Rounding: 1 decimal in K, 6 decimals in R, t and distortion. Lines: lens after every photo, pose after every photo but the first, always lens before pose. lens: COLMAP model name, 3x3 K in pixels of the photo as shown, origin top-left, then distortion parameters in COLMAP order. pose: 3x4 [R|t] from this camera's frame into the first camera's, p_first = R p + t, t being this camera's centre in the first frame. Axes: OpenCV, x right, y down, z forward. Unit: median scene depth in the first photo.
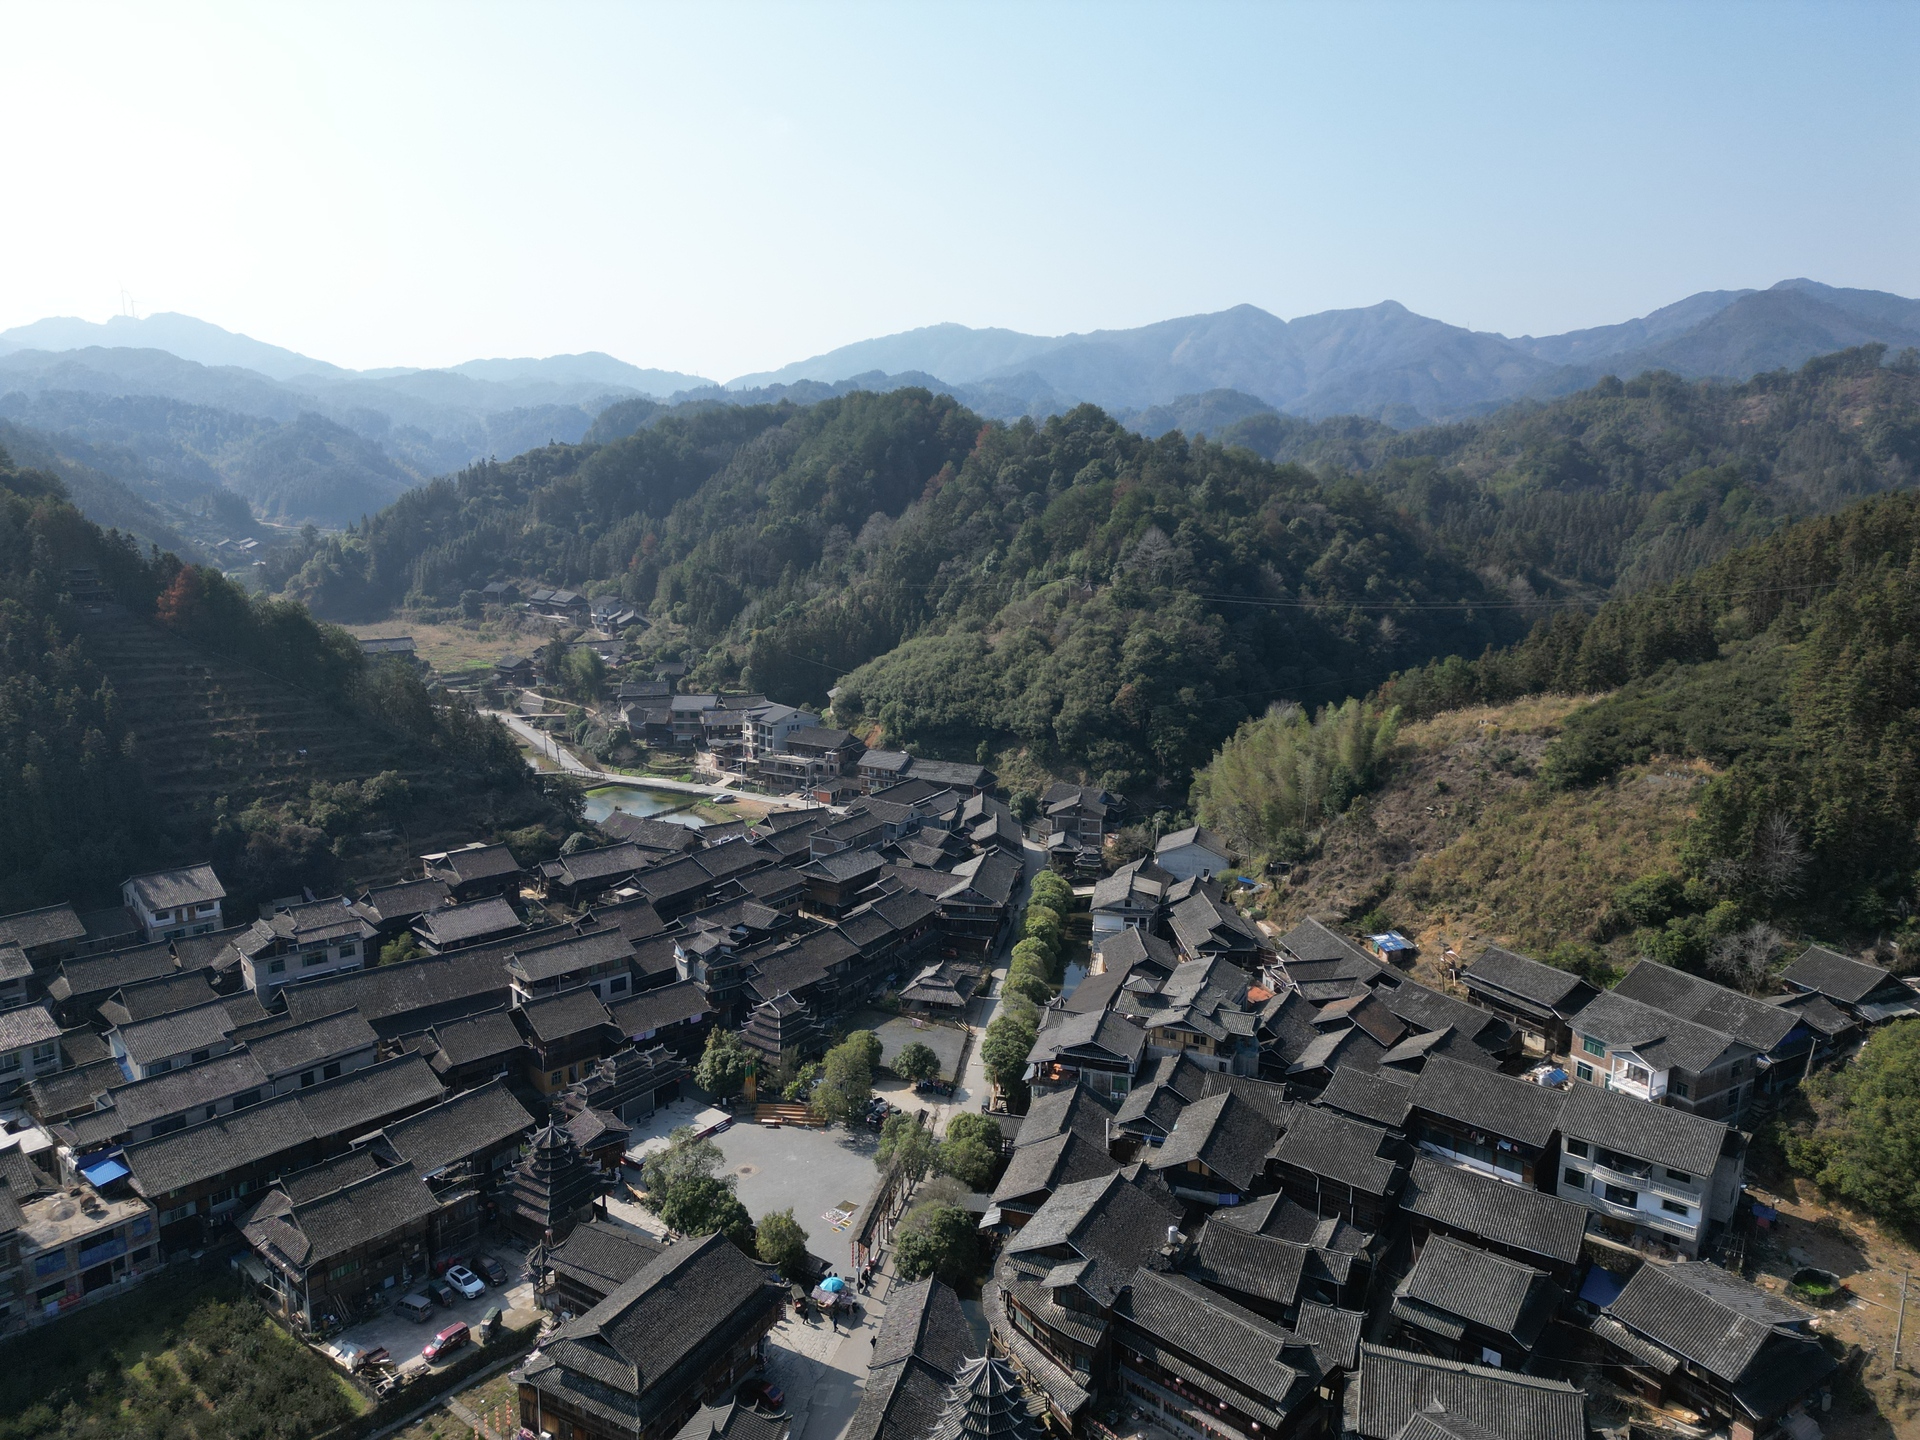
lens RADIAL K [[1334.6, 0, 962.2], [0, 1334.6, 719.3], [0, 0, 1]] dist [0.087907, -0.085727]
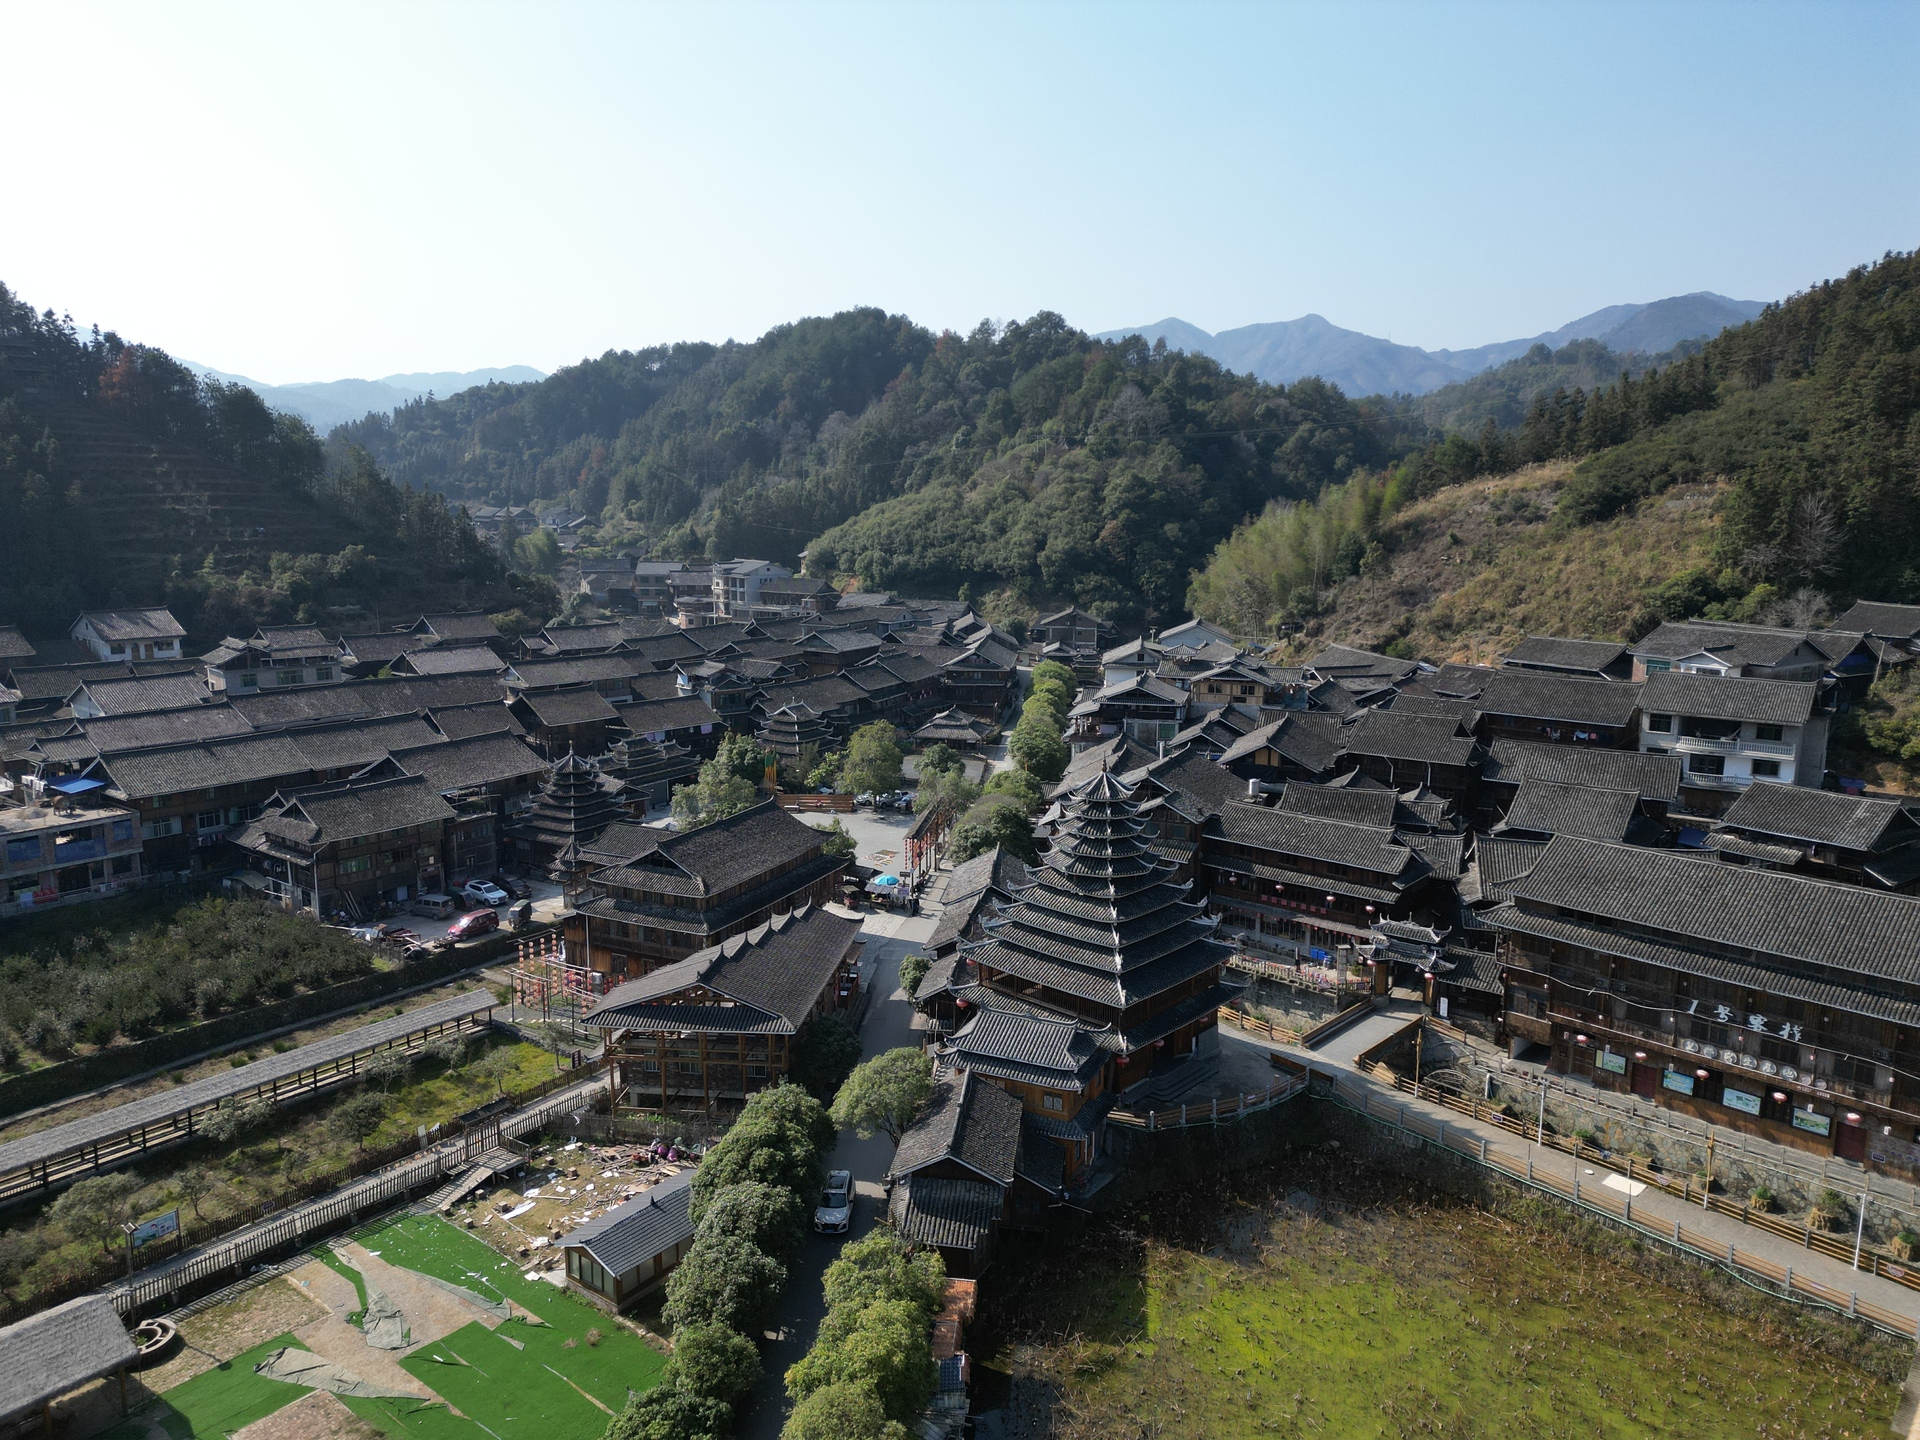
lens RADIAL K [[1334.6, 0, 962.4], [0, 1334.6, 724.3], [0, 0, 1]] dist [0.087907, -0.085727]
pose [[0.998647, -0.015407, 0.049670, -0.055039], [0.016155, 0.999762, -0.014691, 0.203077], [-0.049432, 0.015473, 0.998658, 0.041969]]
